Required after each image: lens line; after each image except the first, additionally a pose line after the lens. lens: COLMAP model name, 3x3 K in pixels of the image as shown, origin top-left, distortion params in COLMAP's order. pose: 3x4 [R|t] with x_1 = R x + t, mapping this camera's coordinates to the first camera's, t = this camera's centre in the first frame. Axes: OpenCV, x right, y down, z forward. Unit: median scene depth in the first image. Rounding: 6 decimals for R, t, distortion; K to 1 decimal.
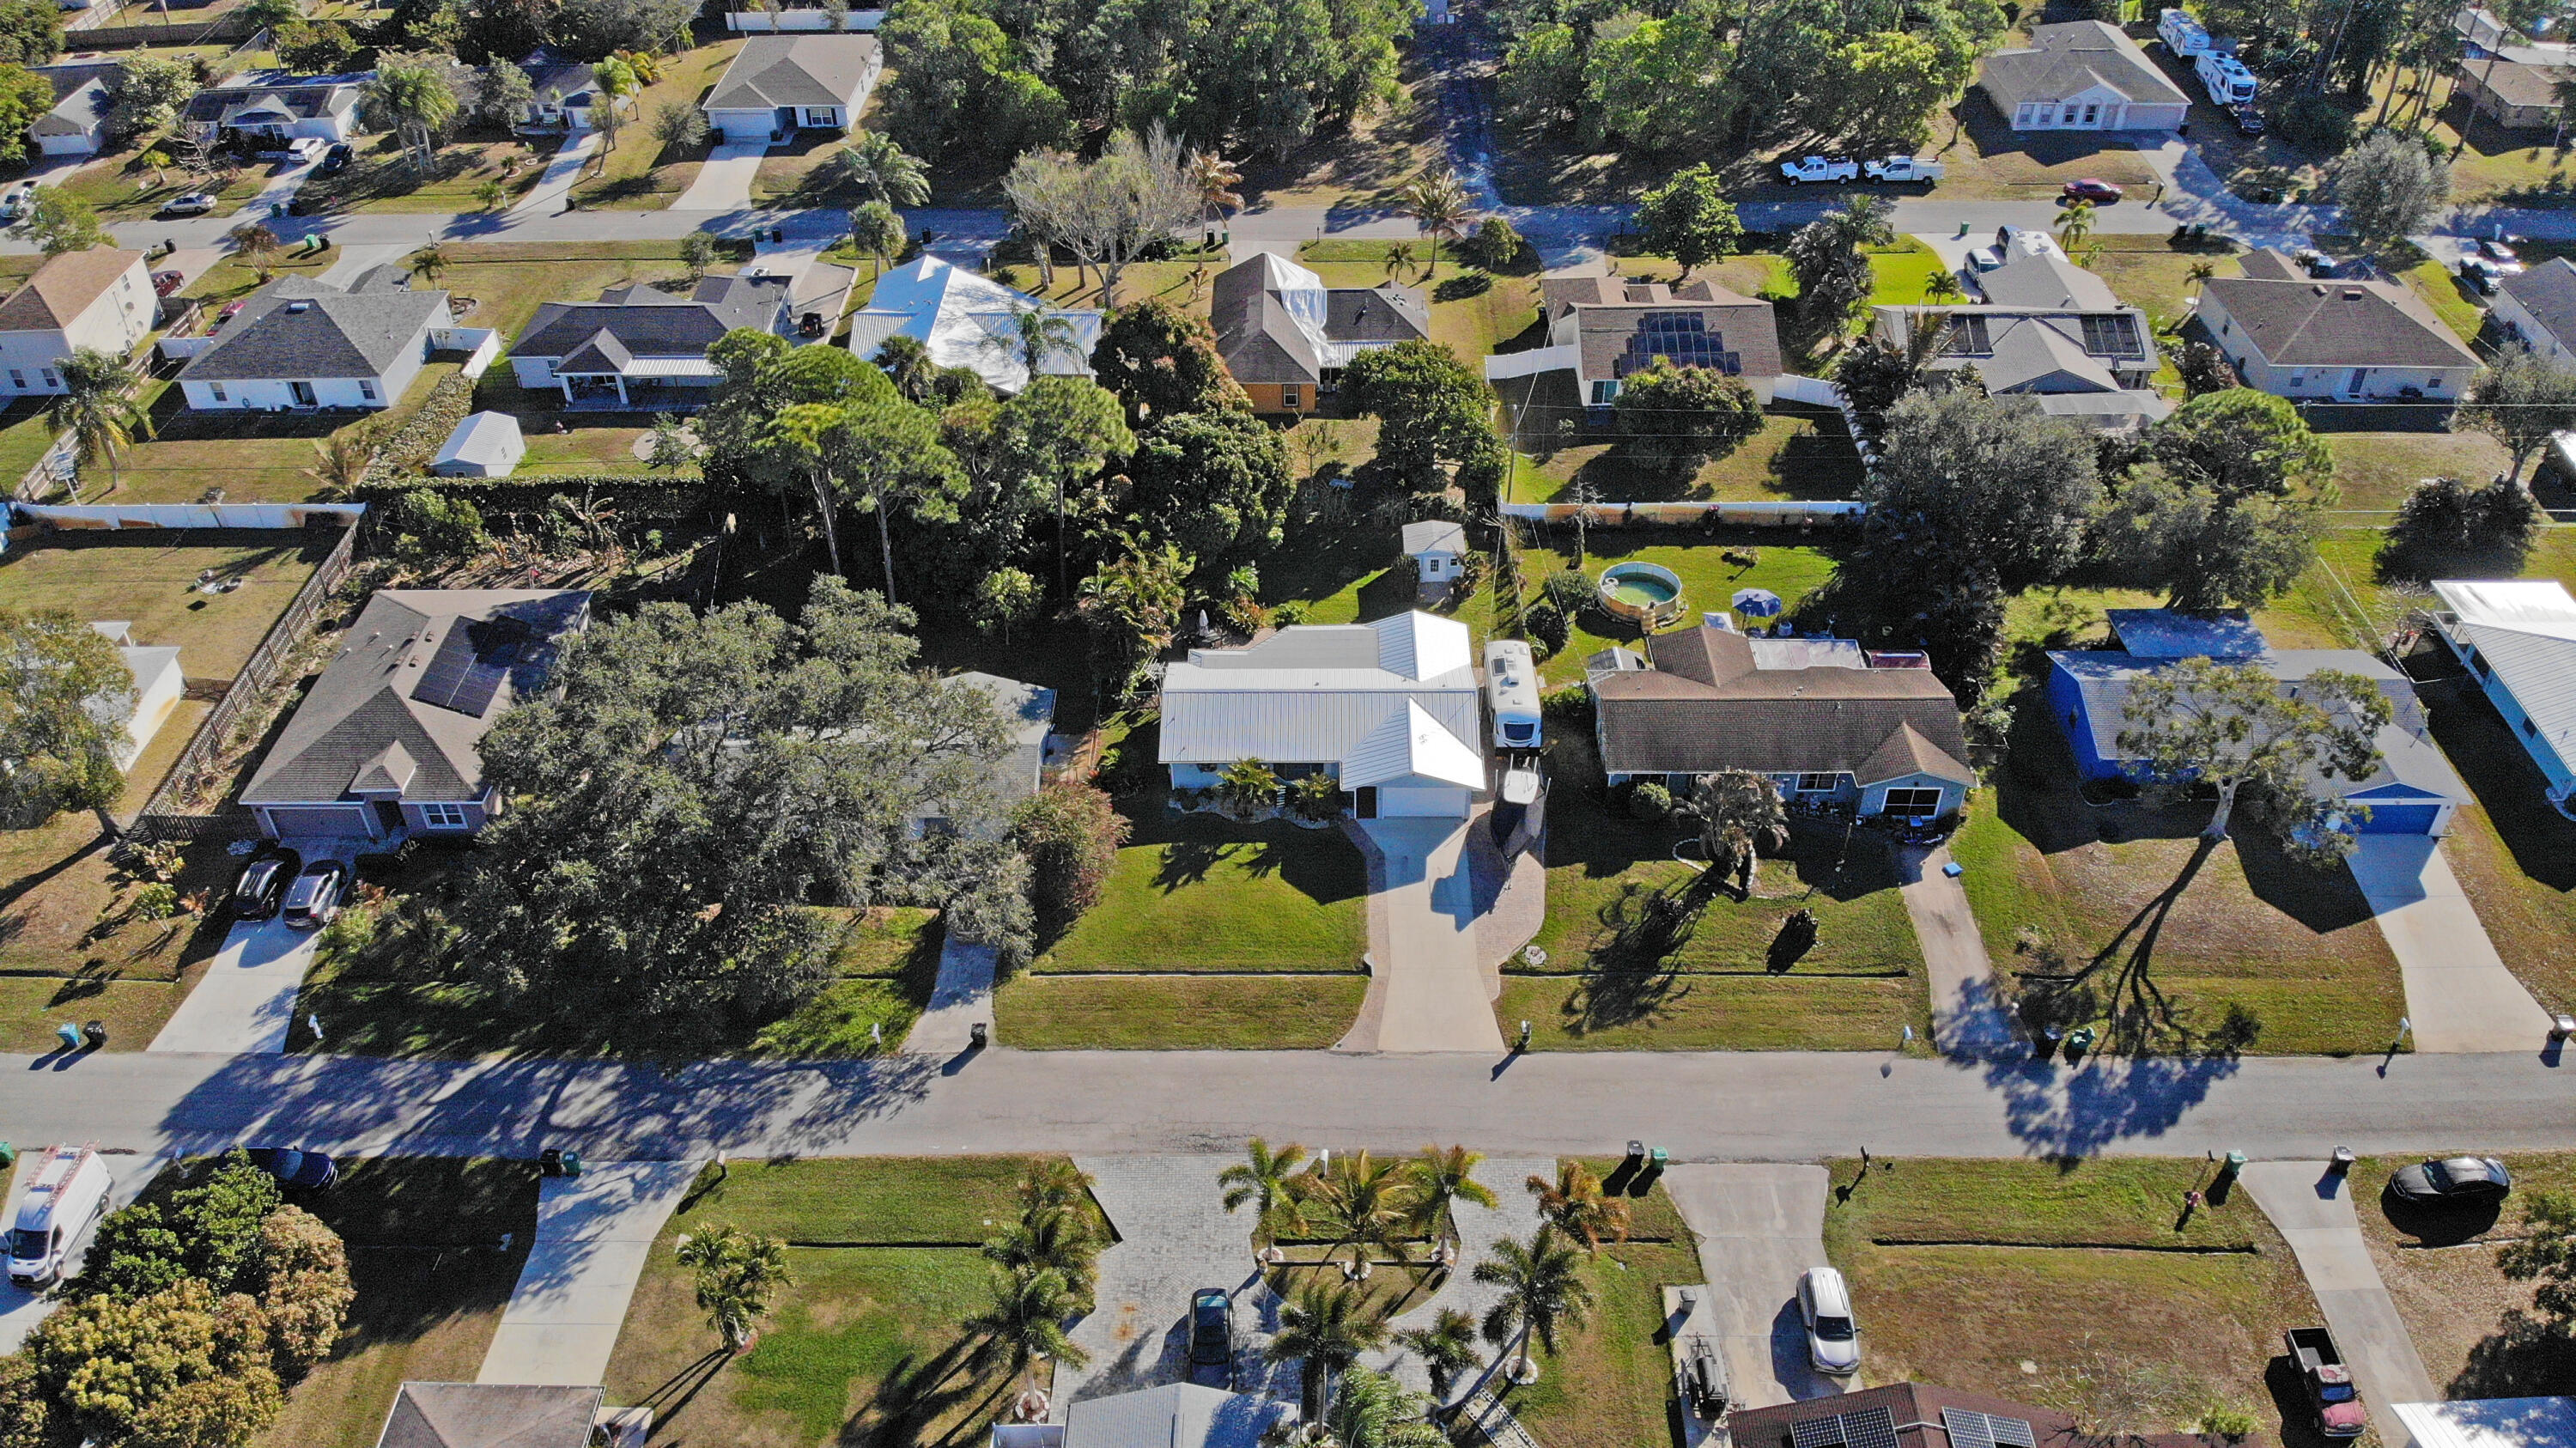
lens RADIAL K [[1779.6, 0, 1288.0], [0, 1779.6, 724.0], [0, 0, 1]] dist [0.005308, -0.000905]
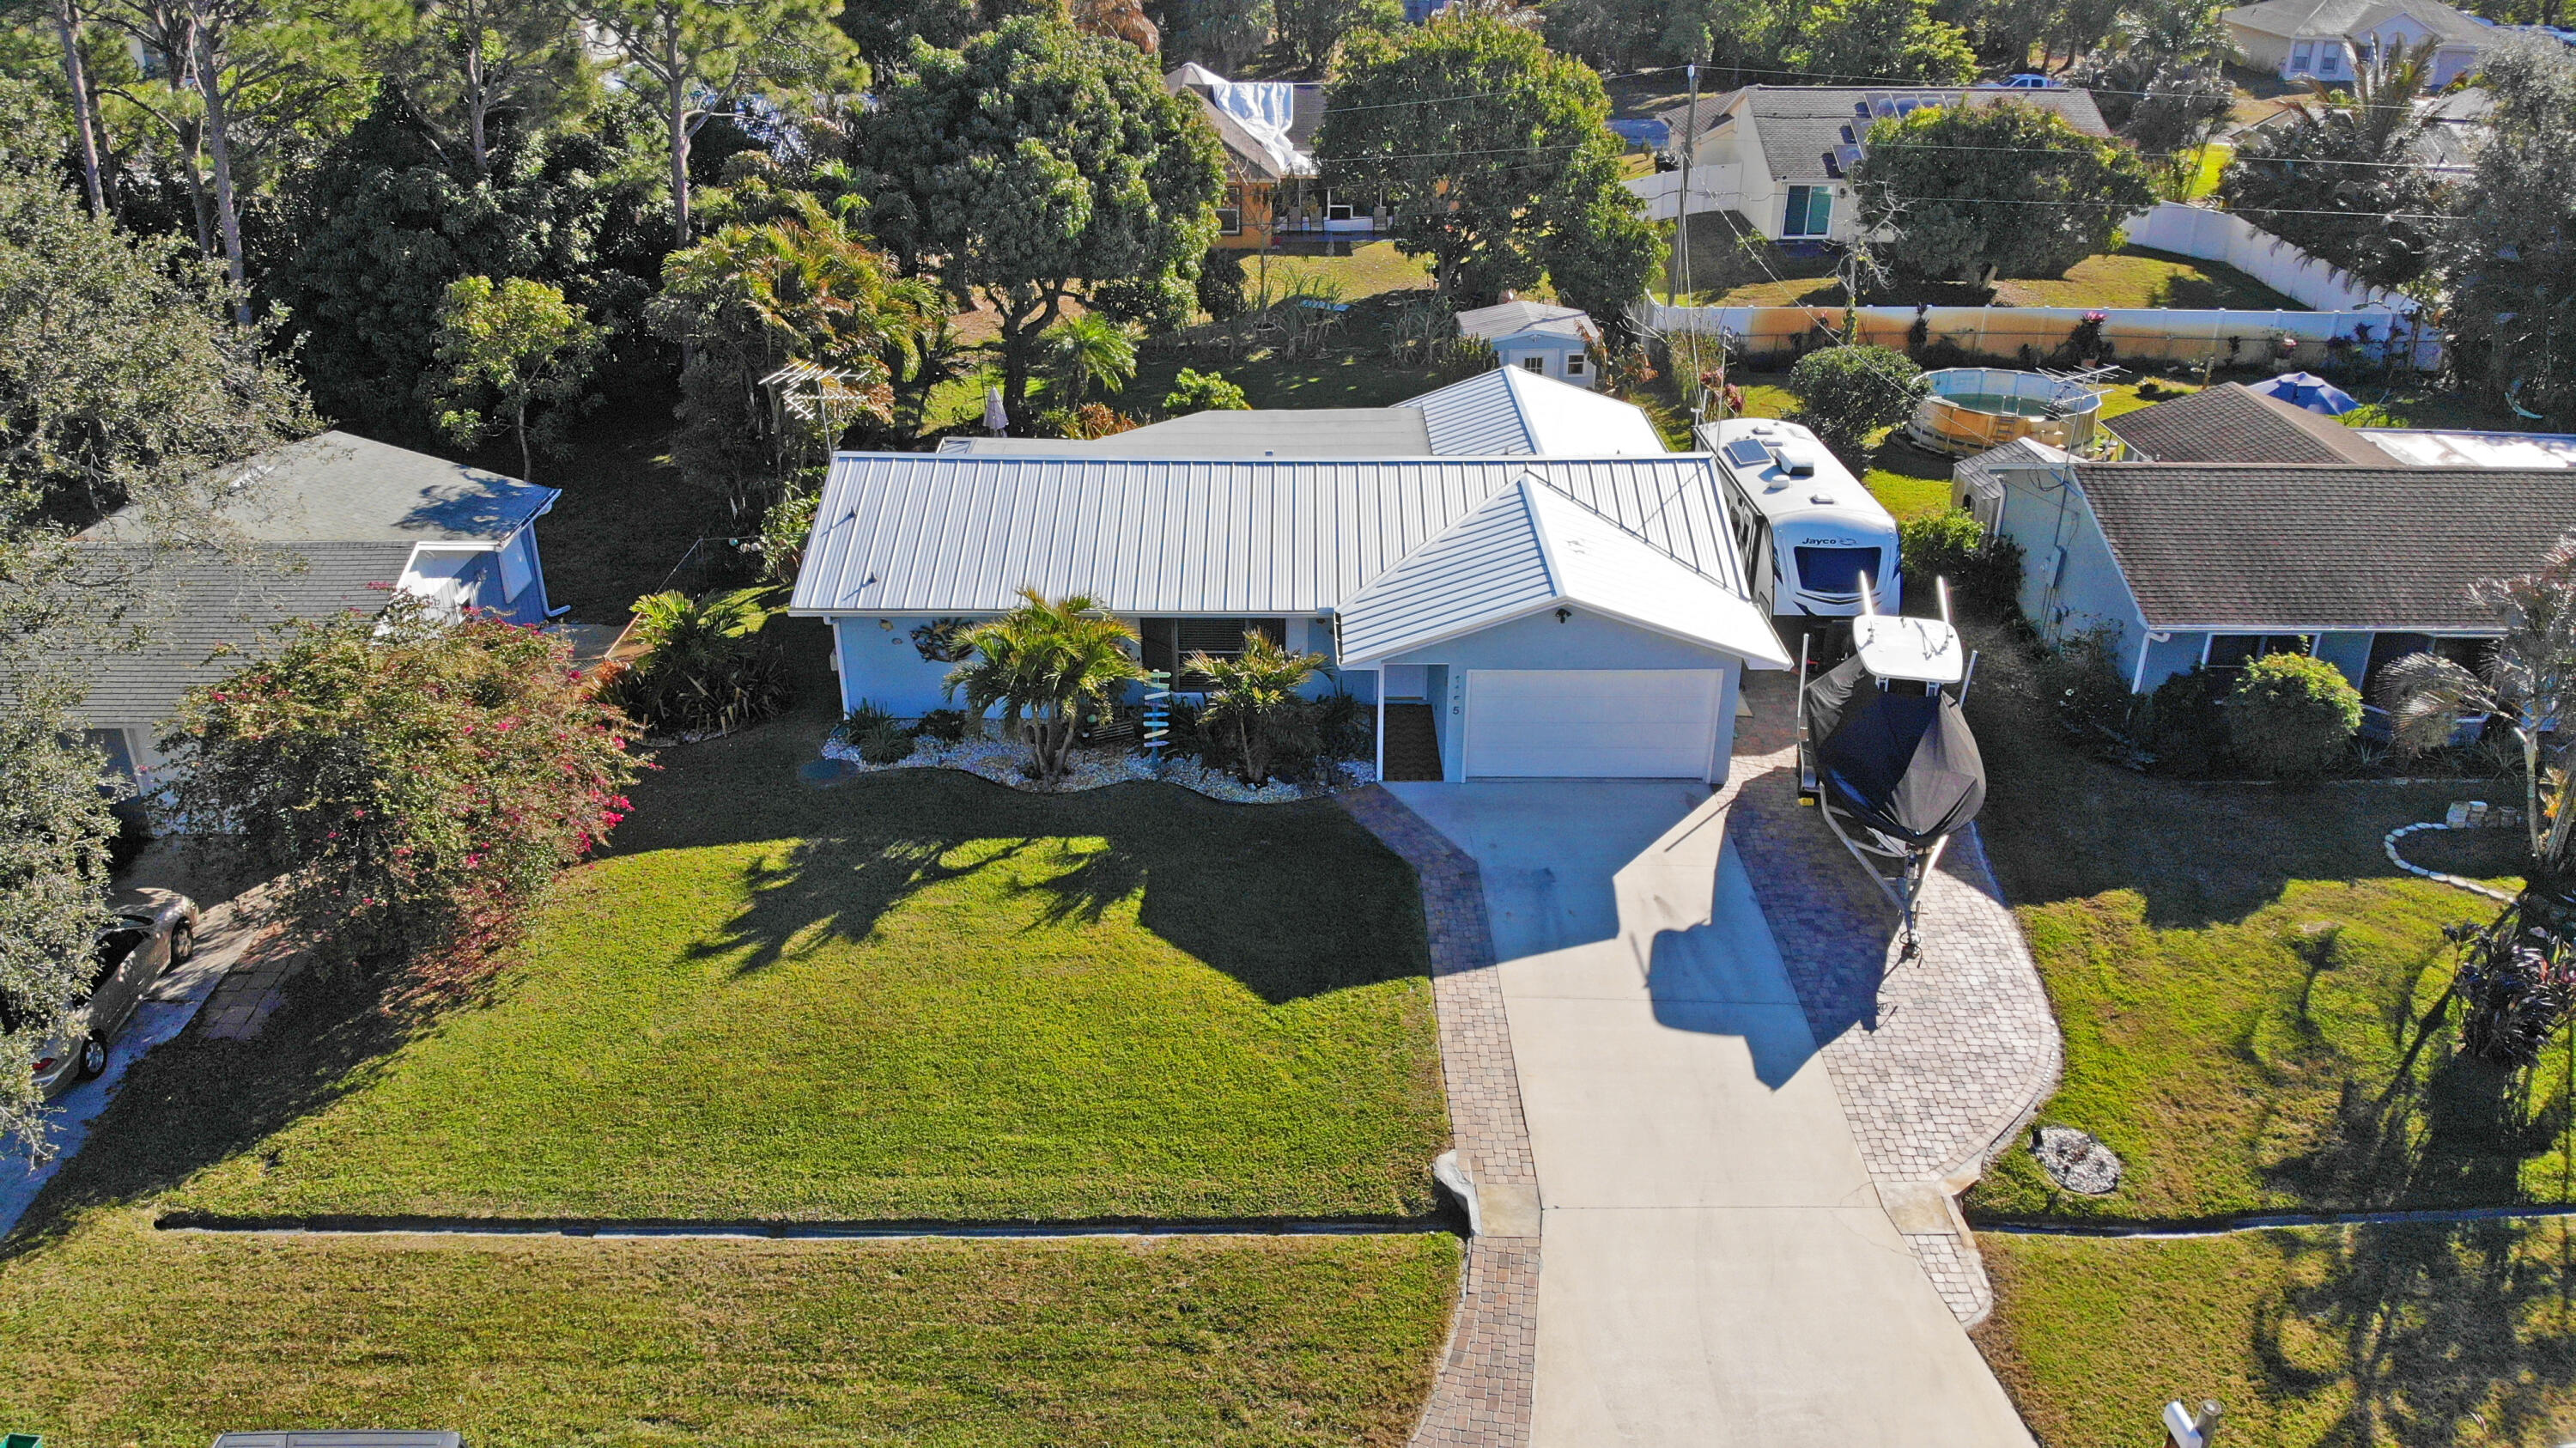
lens RADIAL K [[1779.6, 0, 1288.0], [0, 1779.6, 724.0], [0, 0, 1]] dist [0.005308, -0.000905]
pose [[0.999833, 0.004806, 0.017627, 0.015097], [-0.000475, 0.971300, -0.237858, 0.123736], [-0.018264, 0.237810, 0.971140, 0.695593]]
